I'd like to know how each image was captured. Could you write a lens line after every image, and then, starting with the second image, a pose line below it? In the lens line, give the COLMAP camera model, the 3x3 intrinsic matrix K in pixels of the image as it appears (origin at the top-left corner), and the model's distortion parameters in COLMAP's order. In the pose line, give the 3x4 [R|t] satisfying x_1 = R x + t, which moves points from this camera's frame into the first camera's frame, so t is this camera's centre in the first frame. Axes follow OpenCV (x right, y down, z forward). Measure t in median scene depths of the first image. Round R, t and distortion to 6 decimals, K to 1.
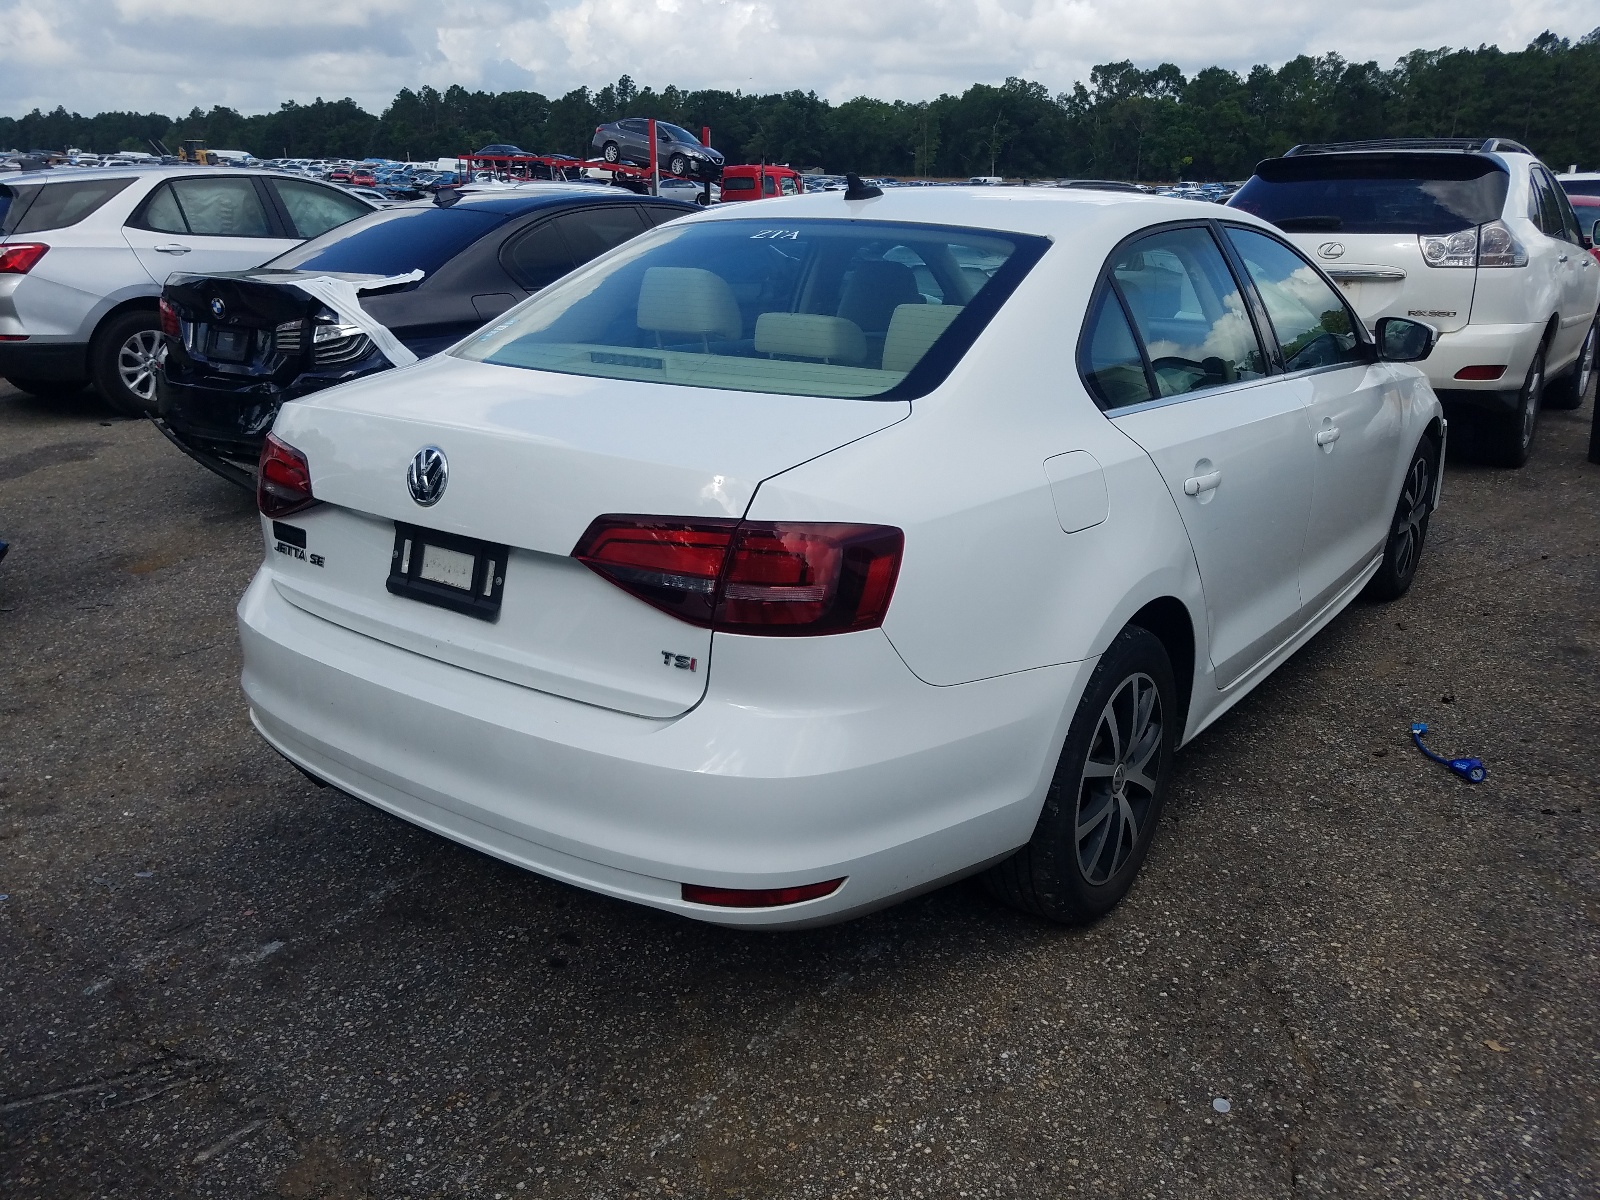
lens RADIAL K [[1249.7, 0, 769.3], [0, 1249.7, 598.5], [0, 0, 1]] dist [-0.007031, 0.005772]
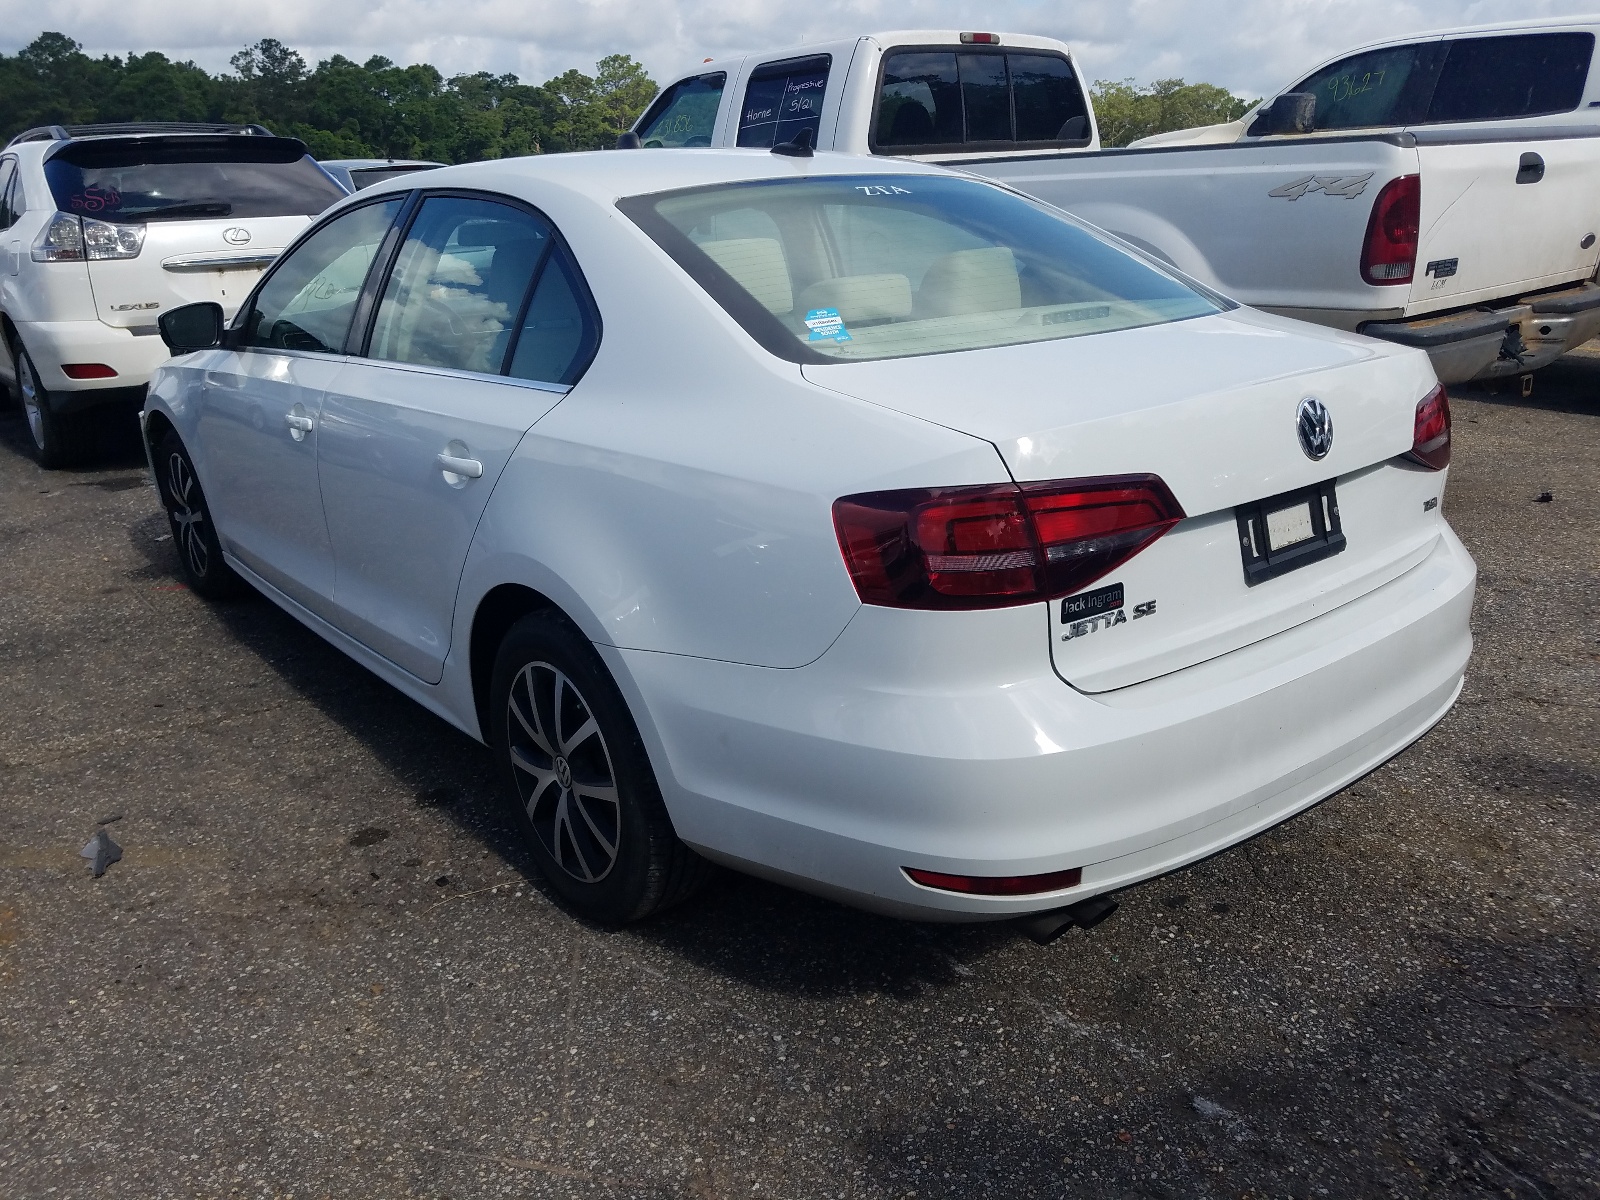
lens RADIAL K [[1249.7, 0, 769.3], [0, 1249.7, 598.5], [0, 0, 1]] dist [-0.007031, 0.005772]
pose [[0.255889, -0.305432, 0.917187, -1.218320], [0.331905, 0.918860, 0.213390, -0.301911], [-0.907943, 0.249814, 0.336501, 1.017164]]
